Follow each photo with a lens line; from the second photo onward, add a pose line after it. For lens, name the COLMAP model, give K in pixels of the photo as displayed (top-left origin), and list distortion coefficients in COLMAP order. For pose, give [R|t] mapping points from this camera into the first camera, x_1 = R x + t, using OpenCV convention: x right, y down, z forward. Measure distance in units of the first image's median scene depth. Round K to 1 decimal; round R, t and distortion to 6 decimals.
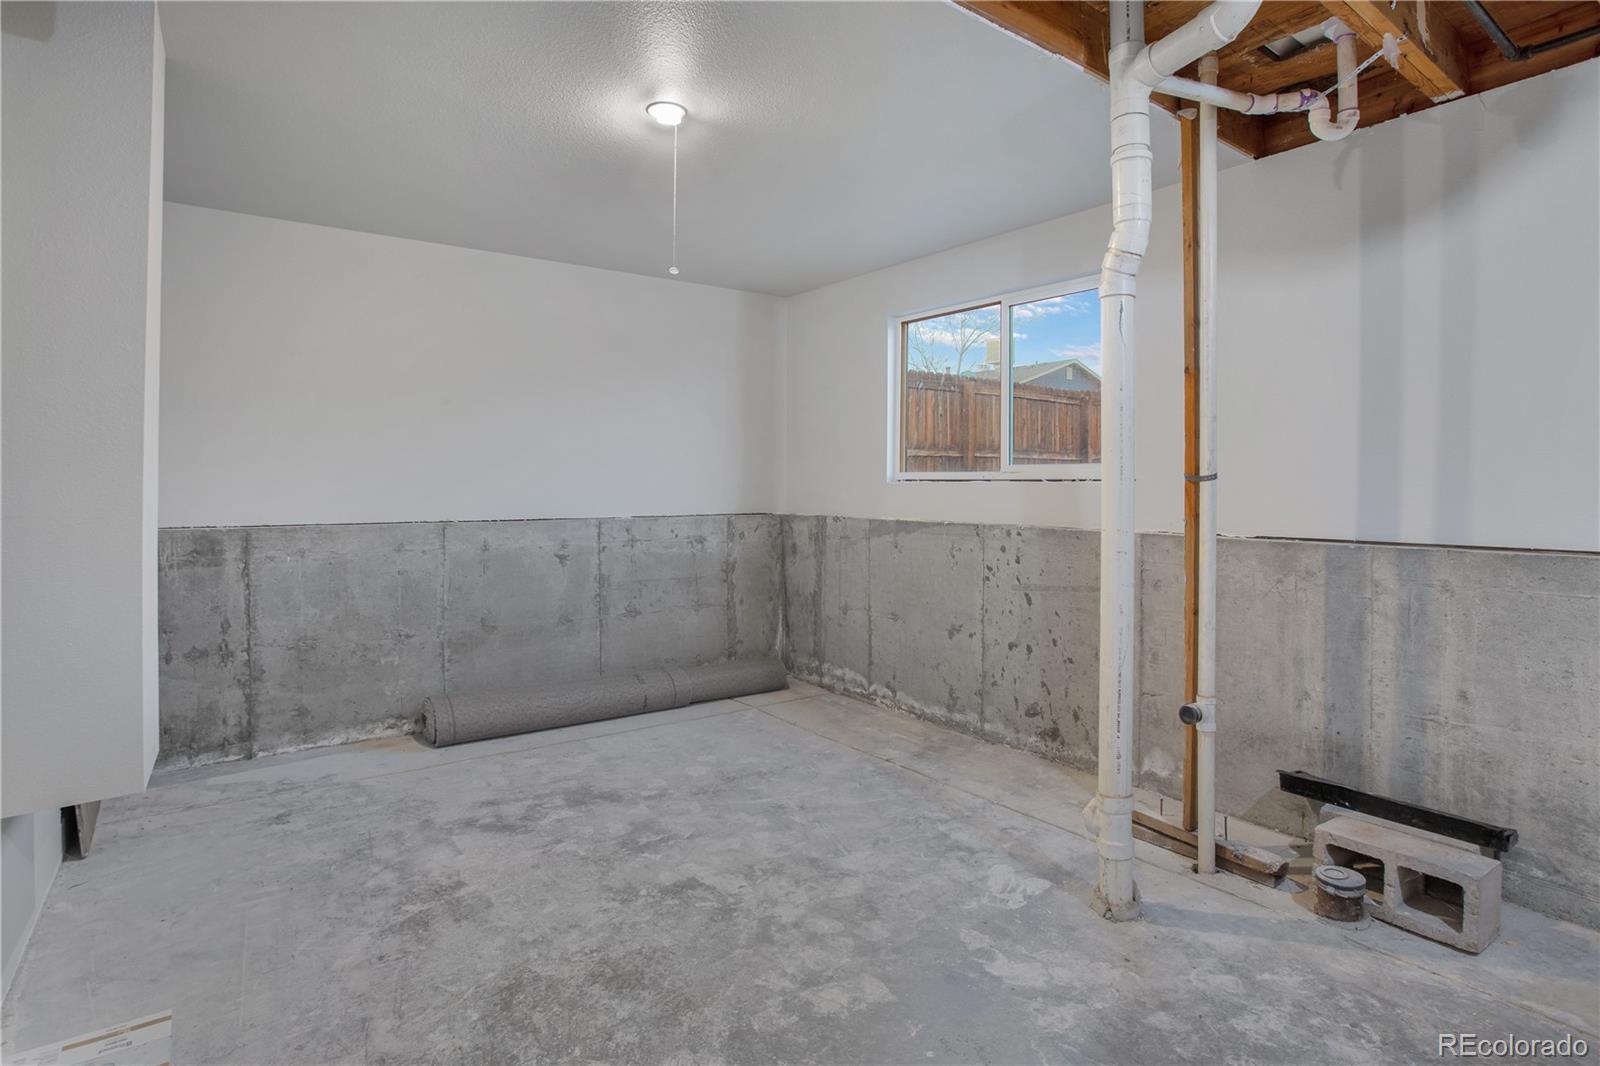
lens RADIAL K [[814.9, 0, 794.7], [0, 814.9, 468.1], [0, 0, 1]] dist [-0.071051, 0.025553]
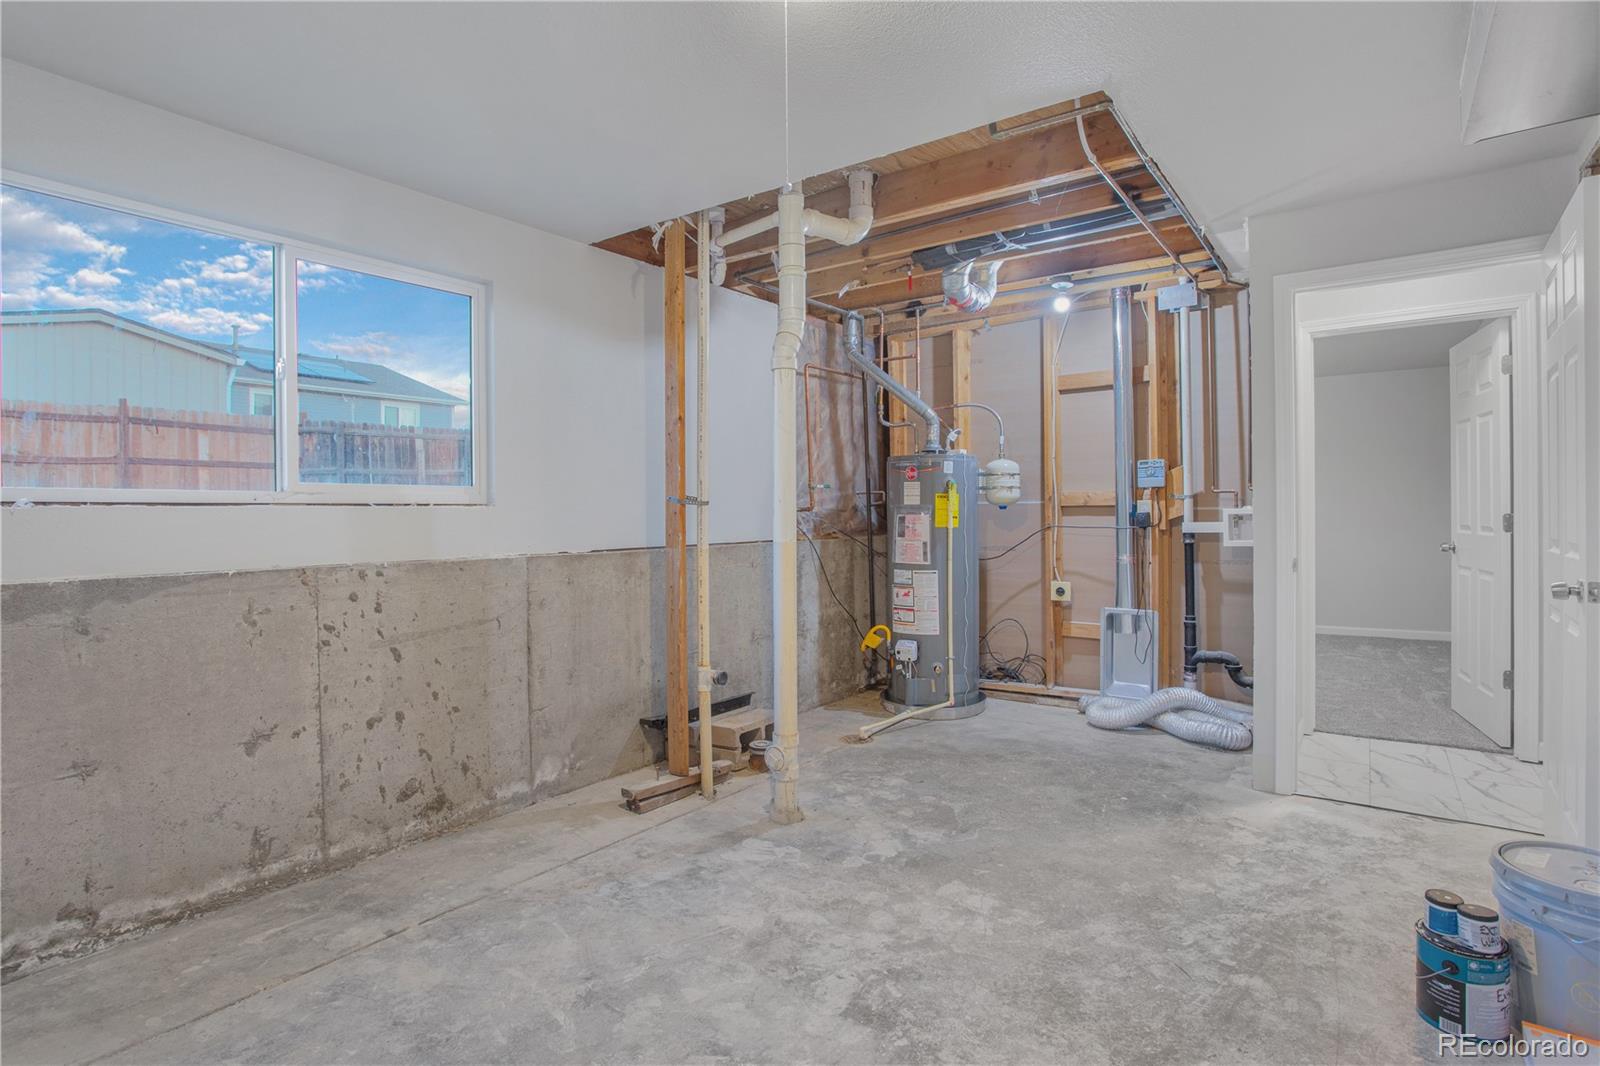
lens RADIAL K [[805.8, 0, 798.9], [0, 805.8, 501.4], [0, 0, 1]] dist [-0.070857, 0.030234]
pose [[-0.287769, 0.010848, 0.957638, -0.629475], [-0.011411, 0.999826, -0.014755, 0.021368], [-0.957632, -0.015174, -0.287595, 0.941478]]
